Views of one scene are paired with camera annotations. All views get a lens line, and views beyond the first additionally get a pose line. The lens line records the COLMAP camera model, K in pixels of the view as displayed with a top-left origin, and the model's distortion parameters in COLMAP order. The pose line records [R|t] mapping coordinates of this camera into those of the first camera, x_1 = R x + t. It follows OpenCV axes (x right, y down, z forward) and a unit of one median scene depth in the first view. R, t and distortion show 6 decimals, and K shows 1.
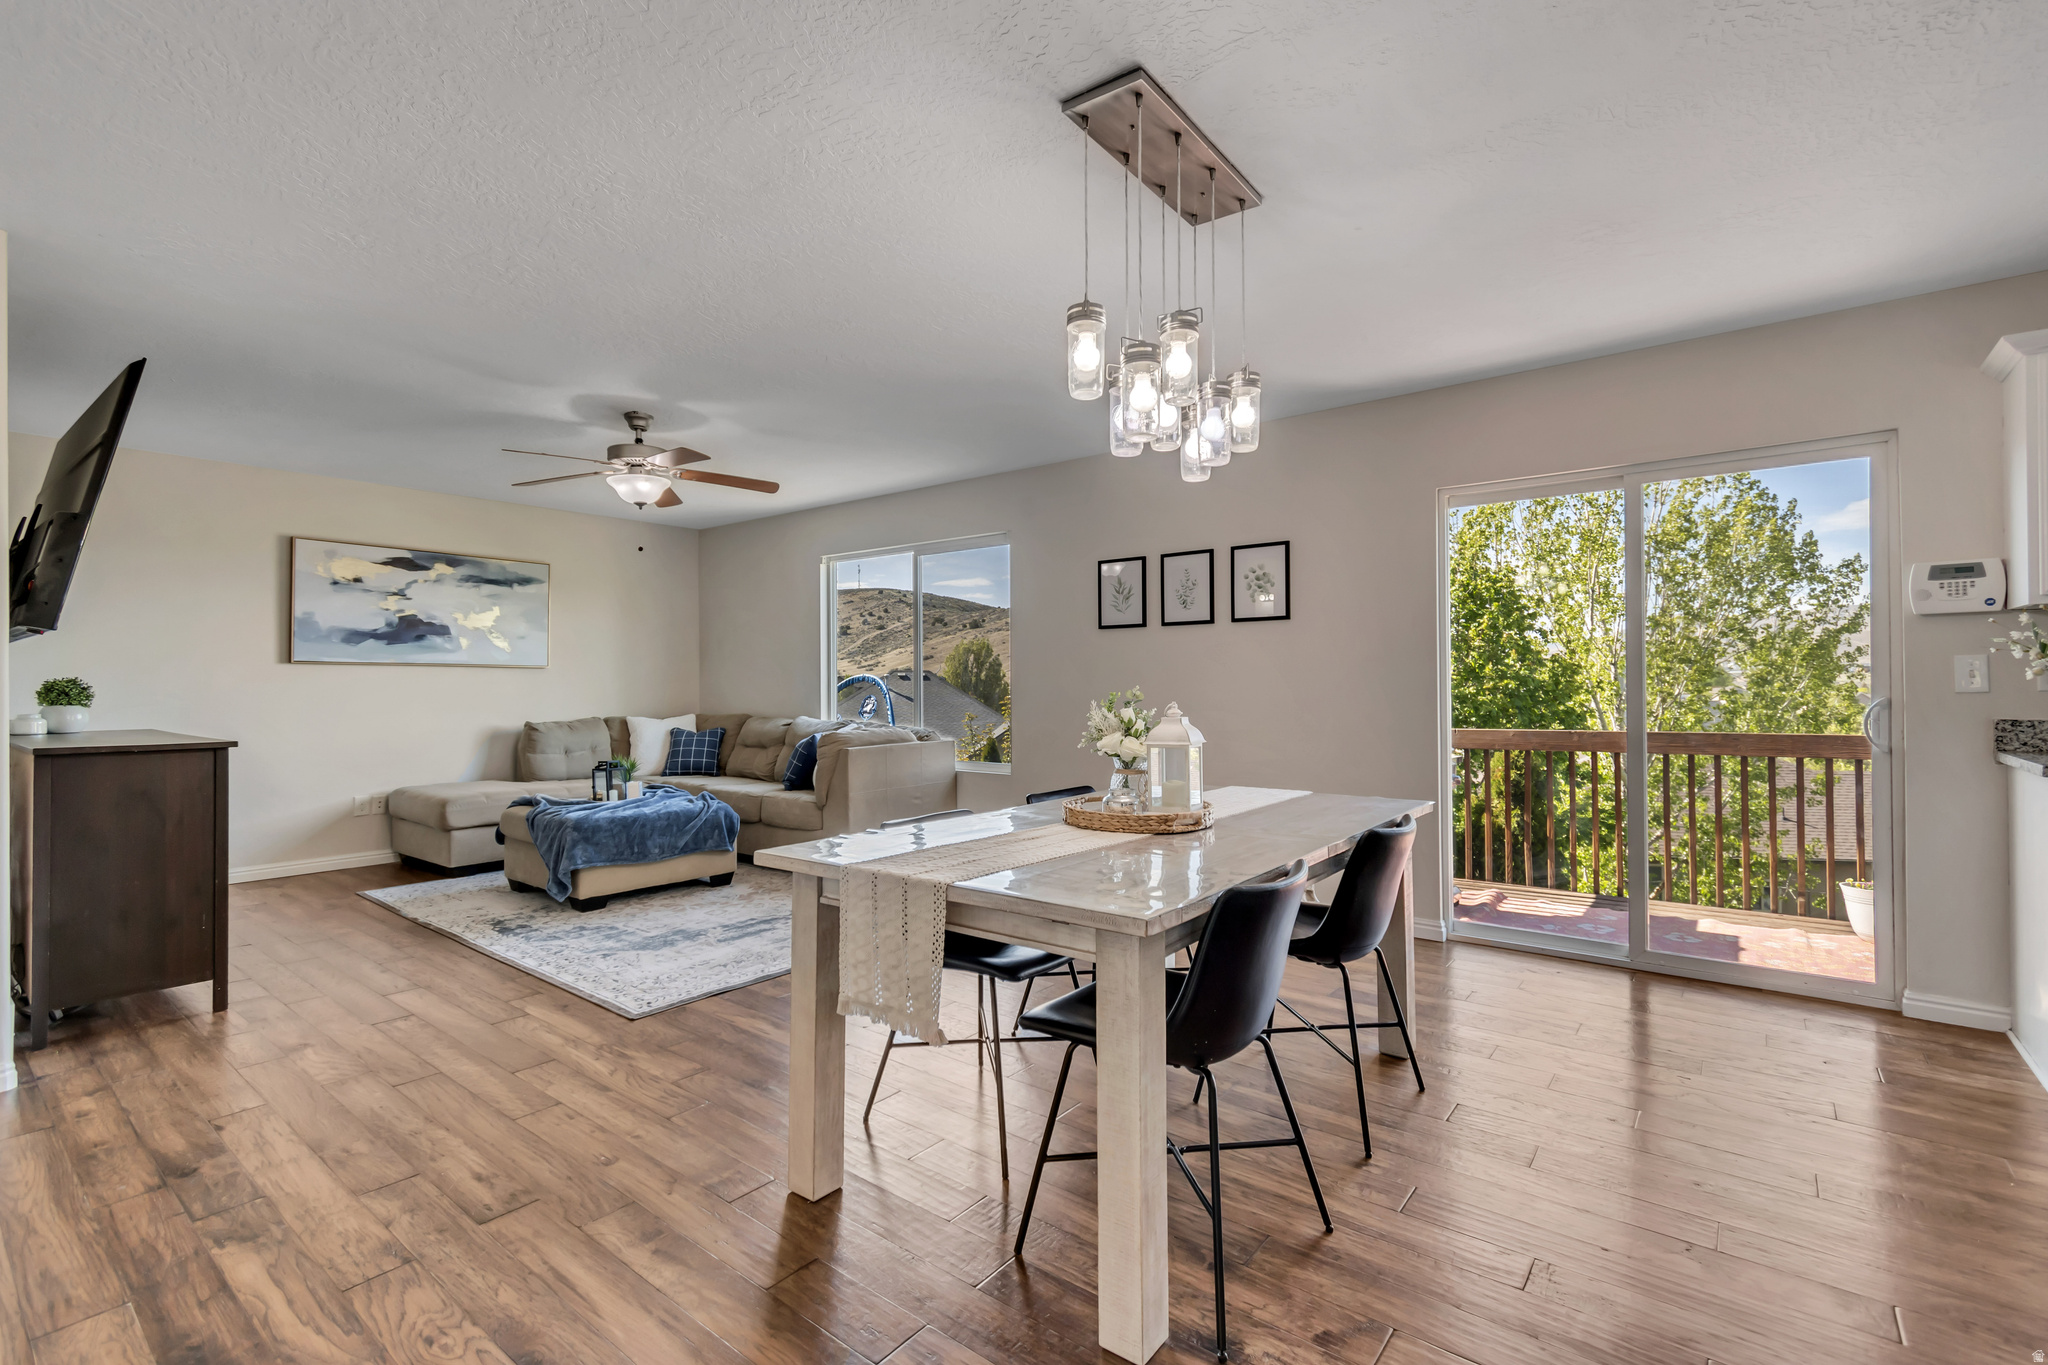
lens RADIAL K [[912.6, 0, 1022.1], [0, 912.6, 686.9], [0, 0, 1]] dist [-0.000560, -0.000461]
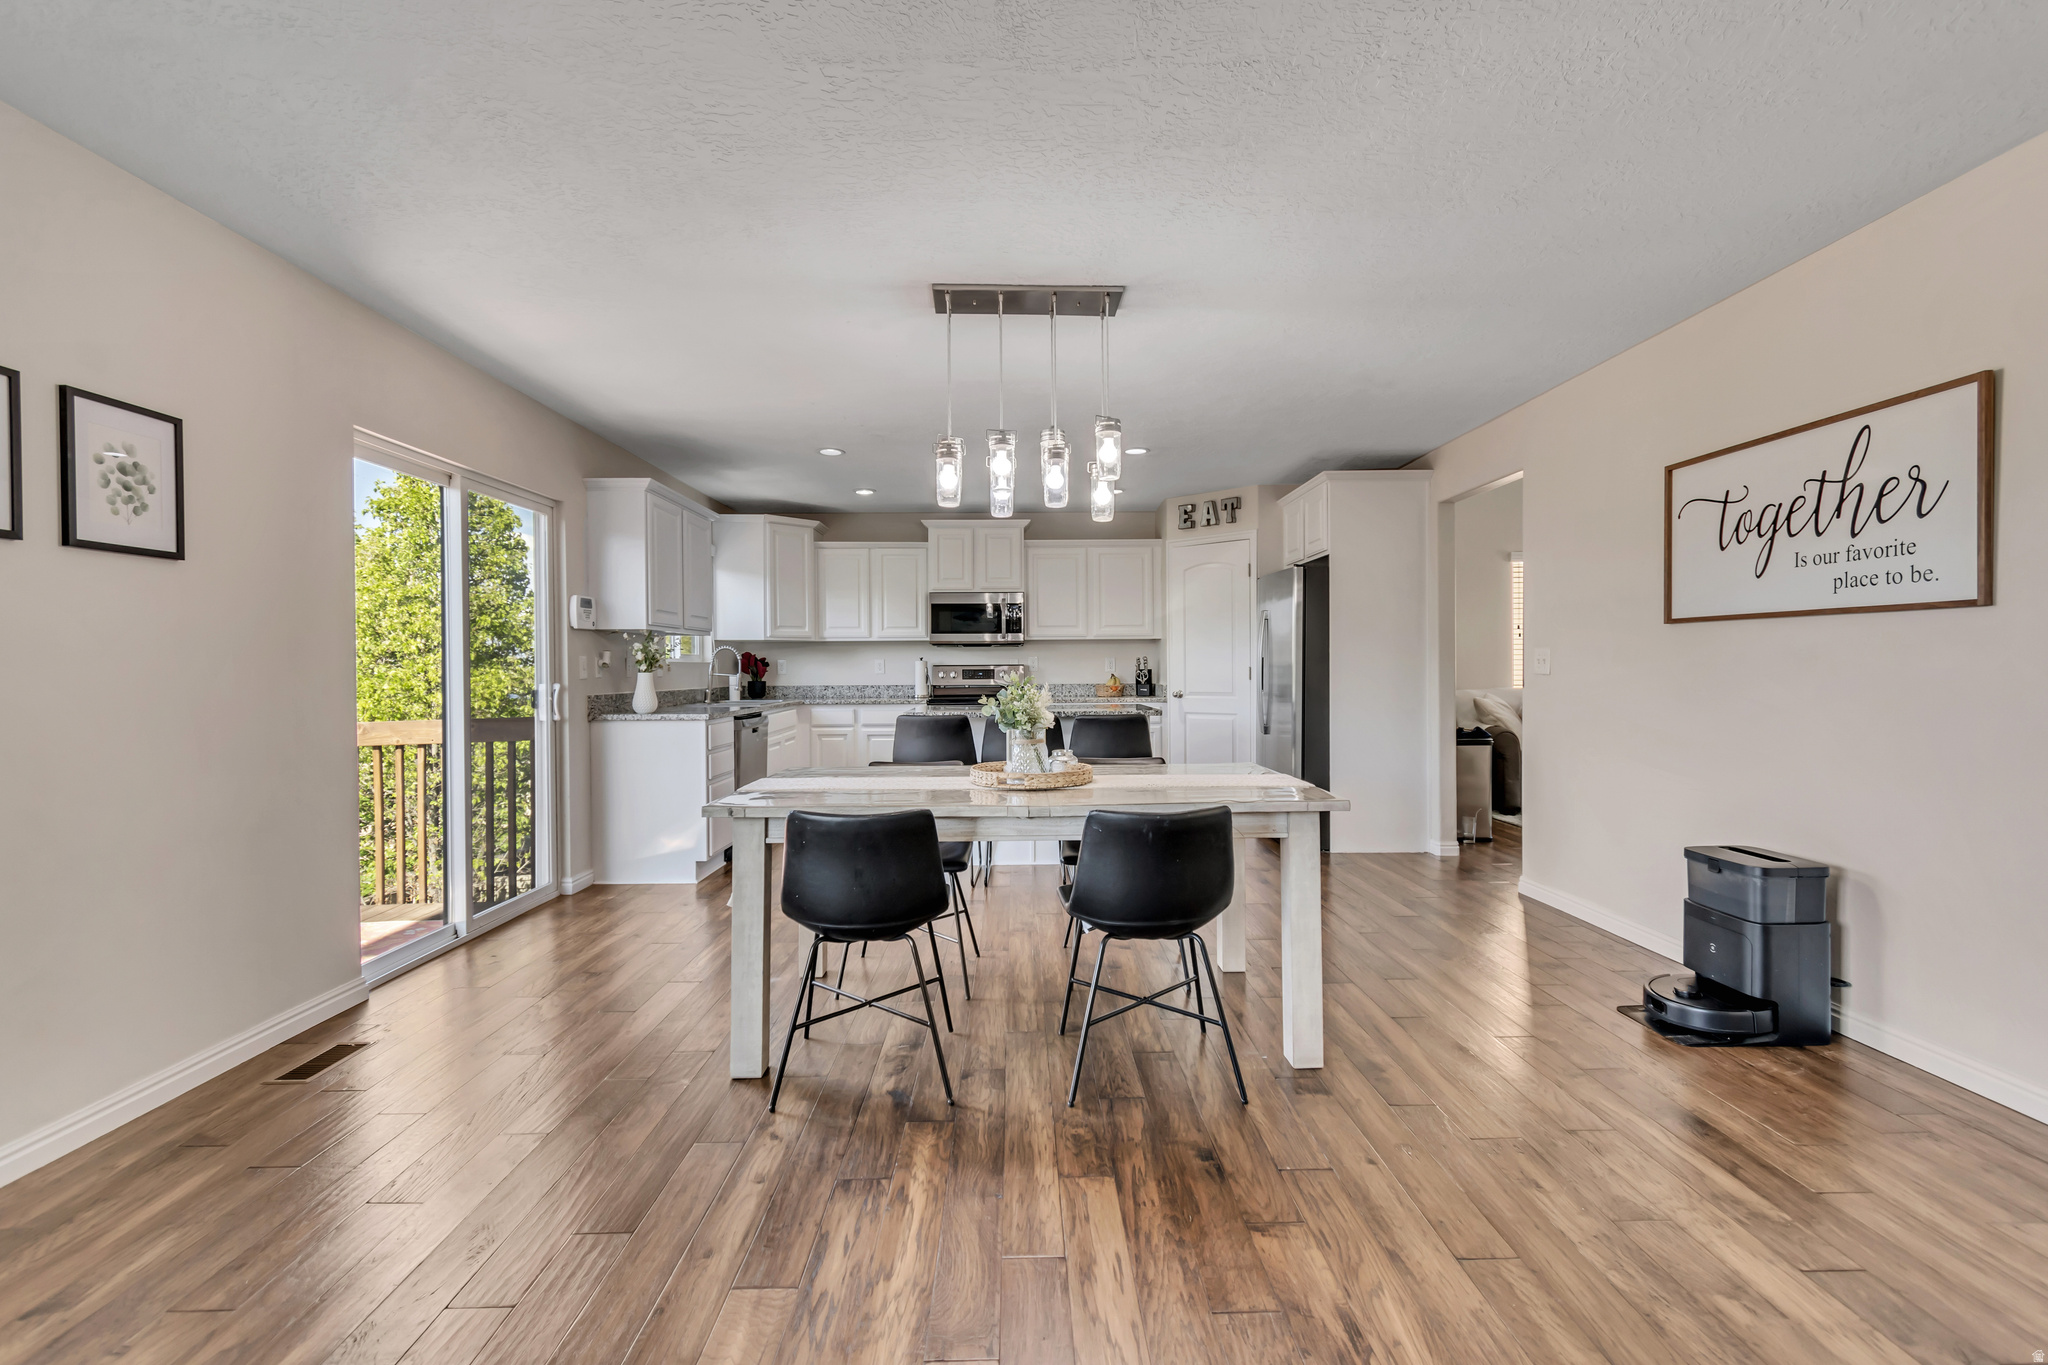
lens RADIAL K [[912.6, 0, 1022.8], [0, 912.6, 676.0], [0, 0, 1]] dist [-0.000560, -0.000461]
pose [[-0.633707, 0.006428, 0.773547, -0.850509], [0.007340, 0.999970, -0.002296, 0.004452], [-0.773538, 0.004223, -0.633735, 1.723051]]
